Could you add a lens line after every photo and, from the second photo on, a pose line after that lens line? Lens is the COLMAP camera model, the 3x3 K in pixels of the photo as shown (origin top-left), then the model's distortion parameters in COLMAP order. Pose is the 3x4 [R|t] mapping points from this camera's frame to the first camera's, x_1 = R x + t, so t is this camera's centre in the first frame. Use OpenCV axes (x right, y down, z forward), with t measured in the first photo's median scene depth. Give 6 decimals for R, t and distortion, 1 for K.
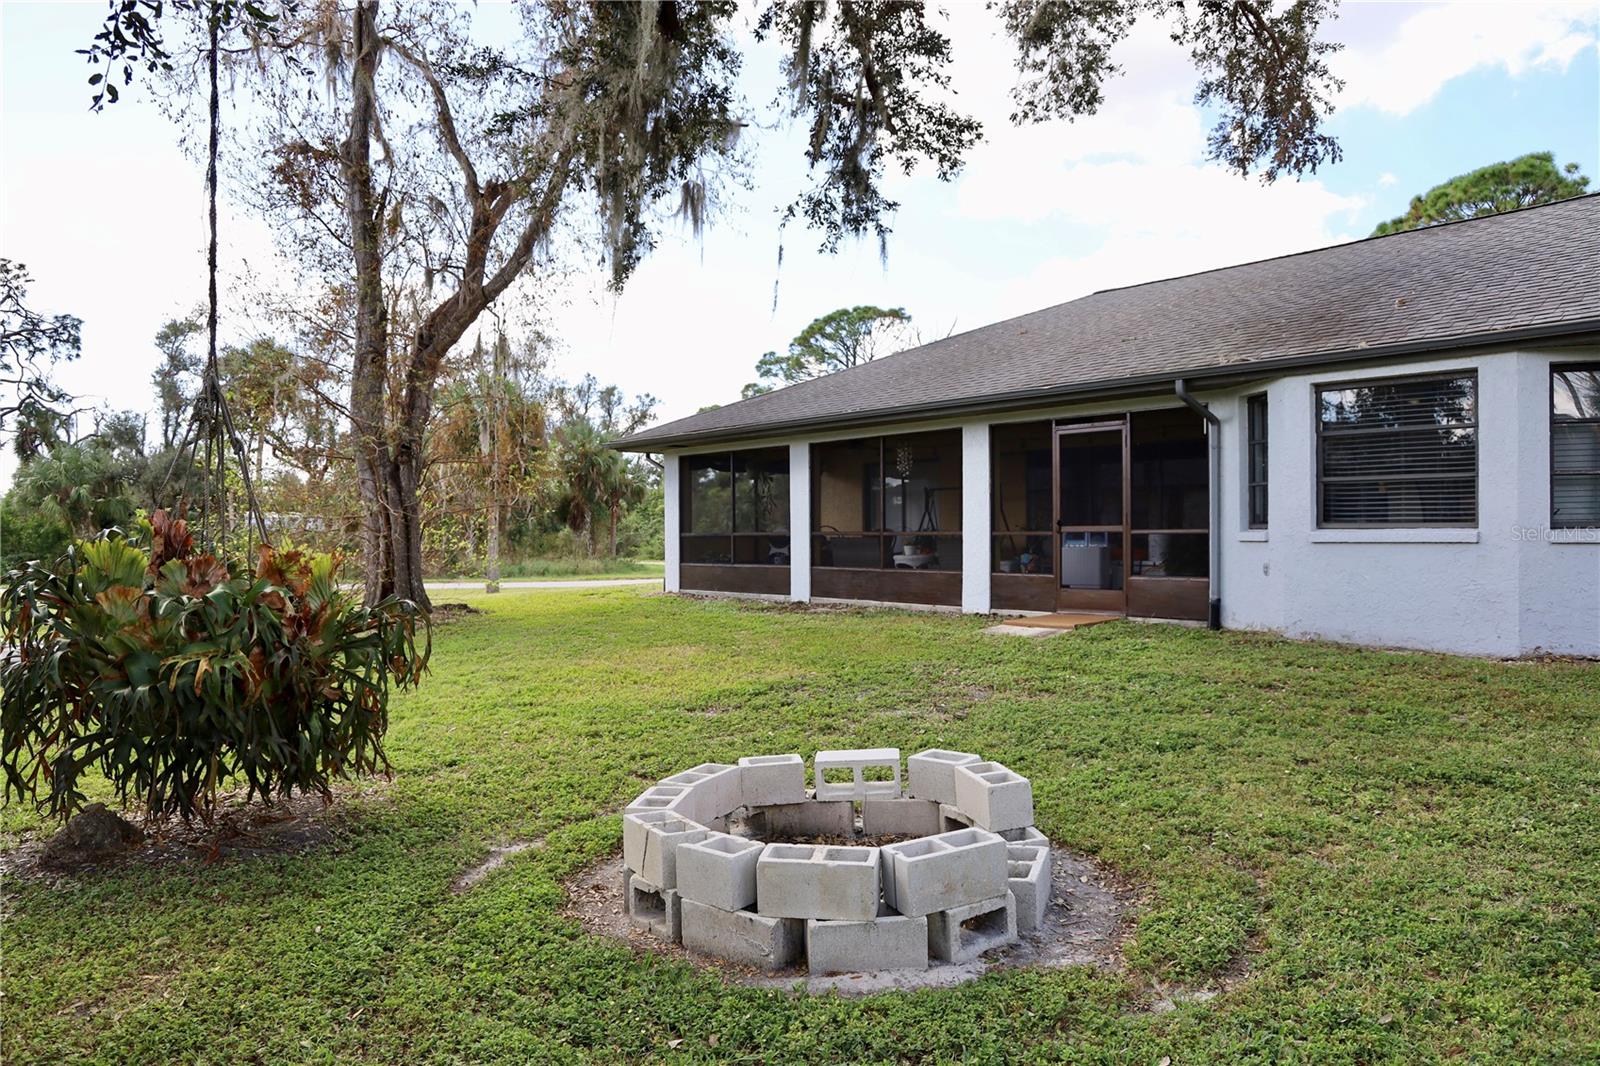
lens RADIAL K [[1127.7, 0, 801.8], [0, 1127.7, 553.1], [0, 0, 1]] dist [-0.108188, 0.066574]
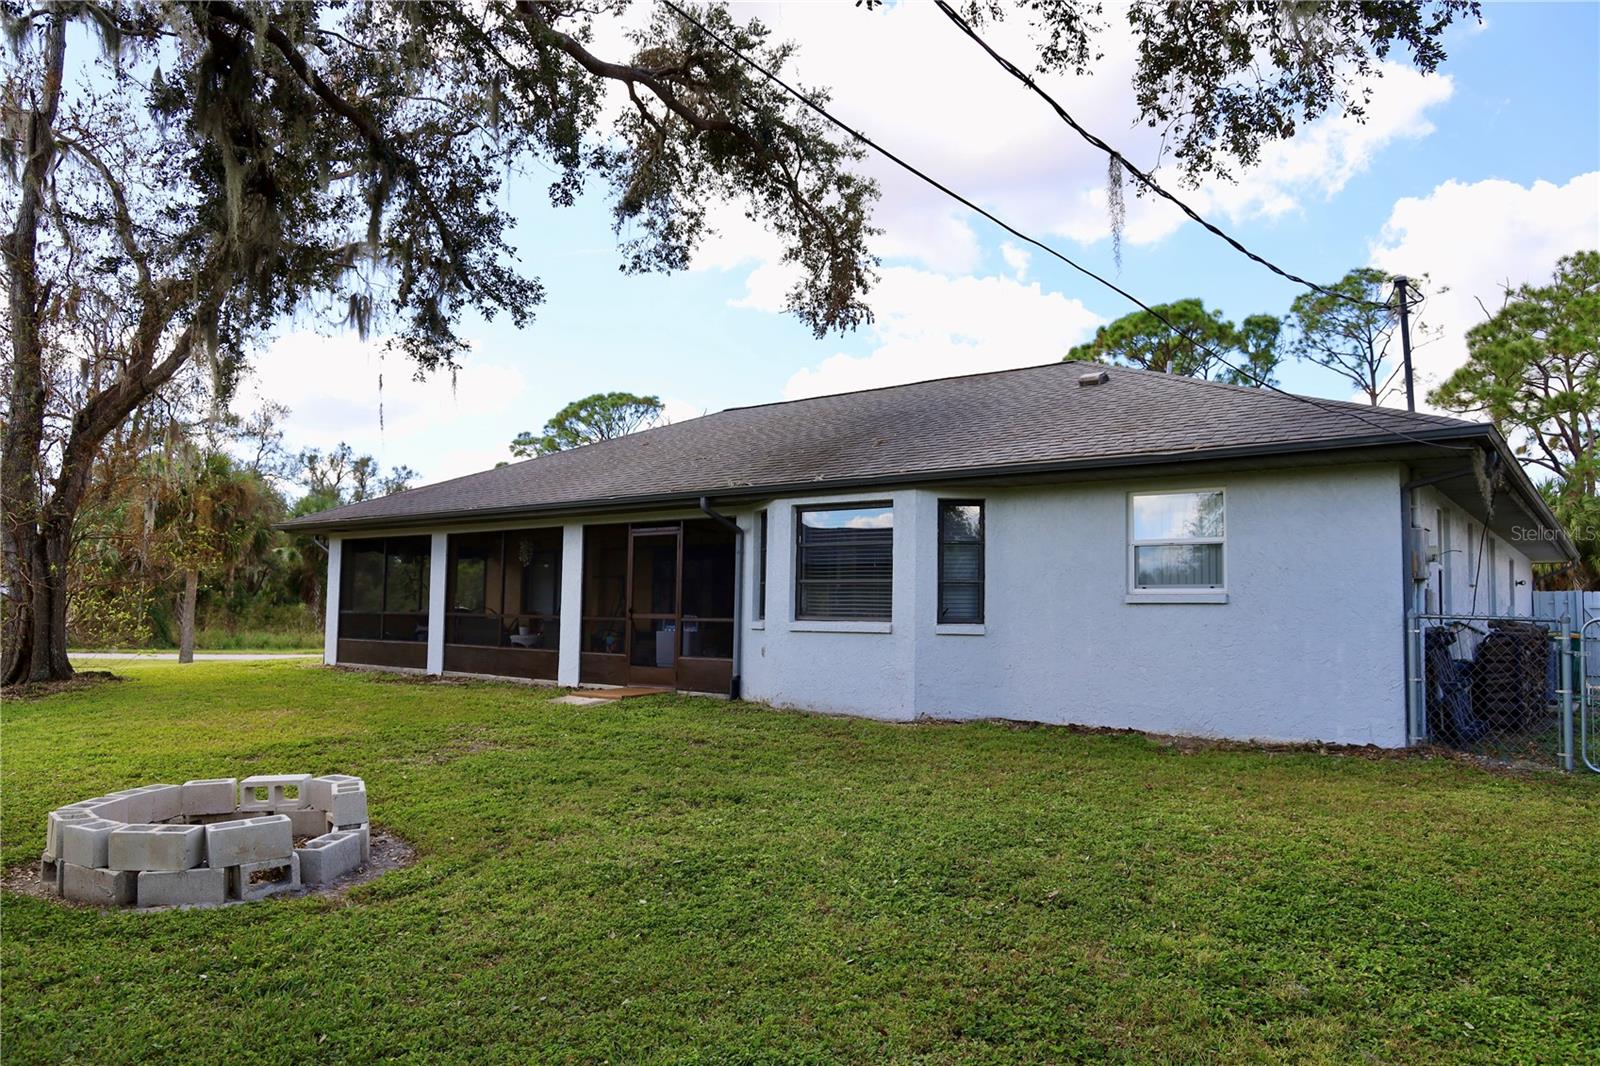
lens RADIAL K [[1125.5, 0, 840.4], [0, 1125.5, 532.3], [0, 0, 1]] dist [-0.114208, 0.073325]
pose [[0.974350, 0.035931, 0.222152, 0.164213], [-0.015696, 0.995618, -0.092187, -0.003062], [-0.224491, 0.086336, 0.970644, -0.191129]]
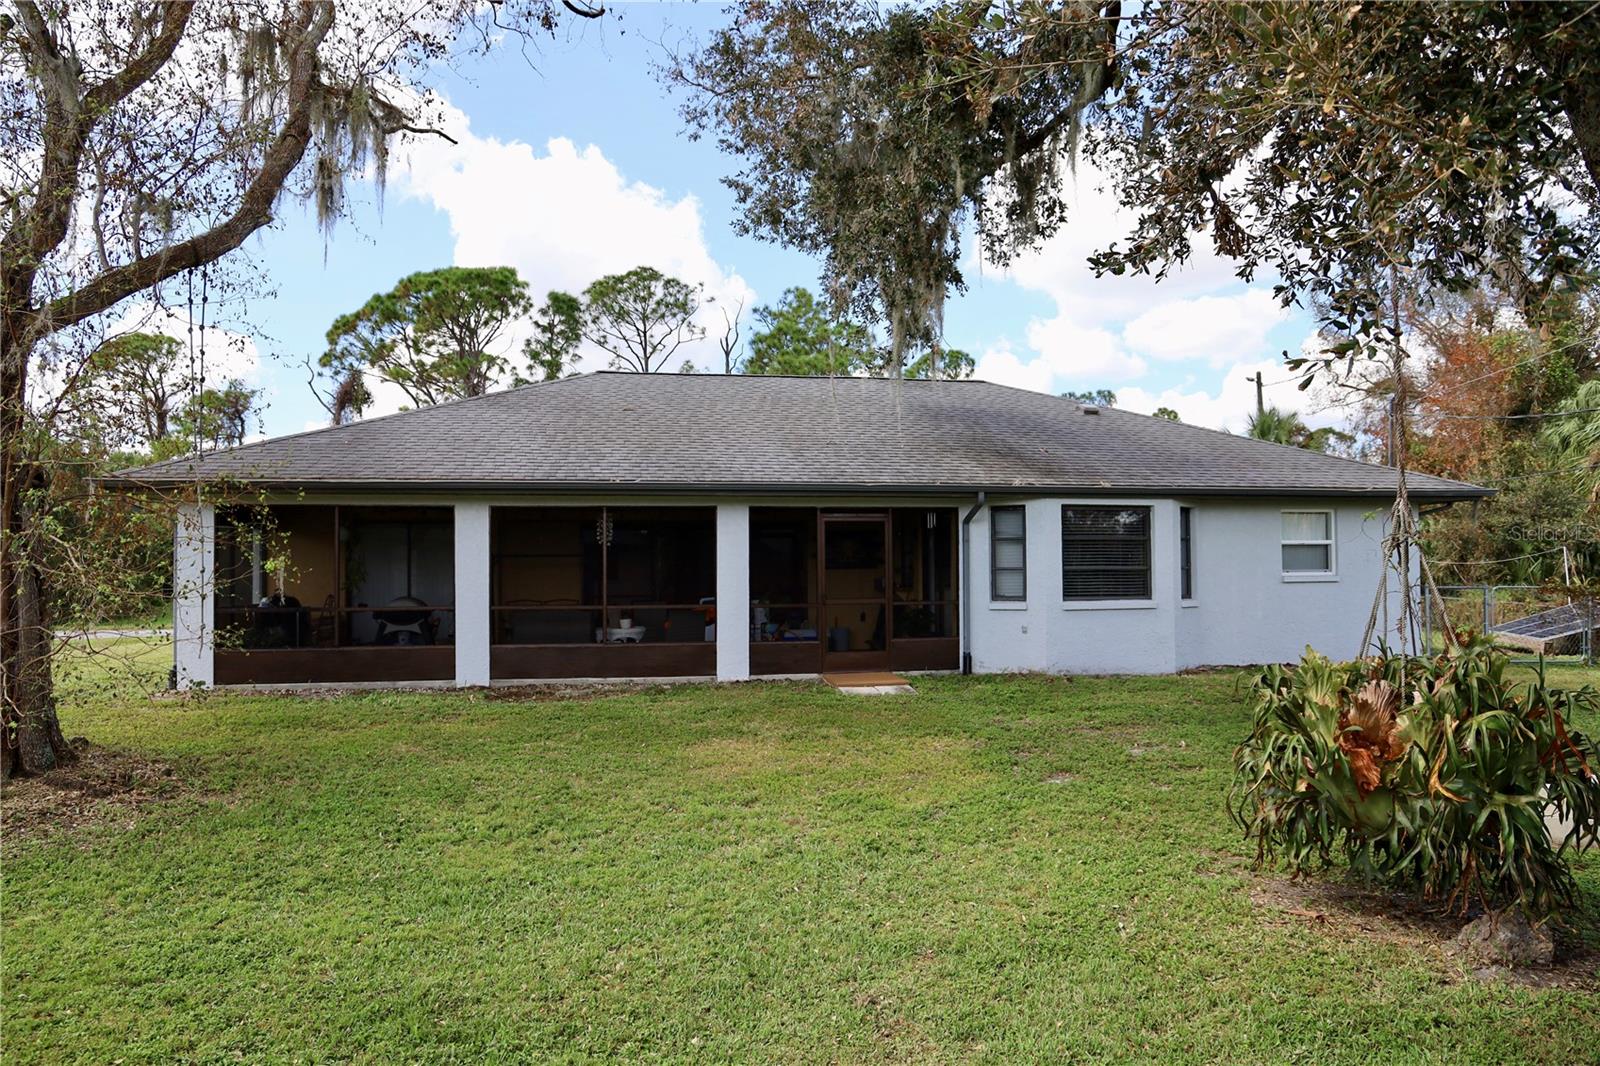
lens RADIAL K [[1125.5, 0, 840.4], [0, 1125.5, 532.3], [0, 0, 1]] dist [-0.114208, 0.073325]
pose [[0.436371, 0.035357, 0.899072, -0.753699], [0.016694, 0.998738, -0.047378, -0.034902], [-0.899612, 0.035683, 0.435230, 0.431356]]
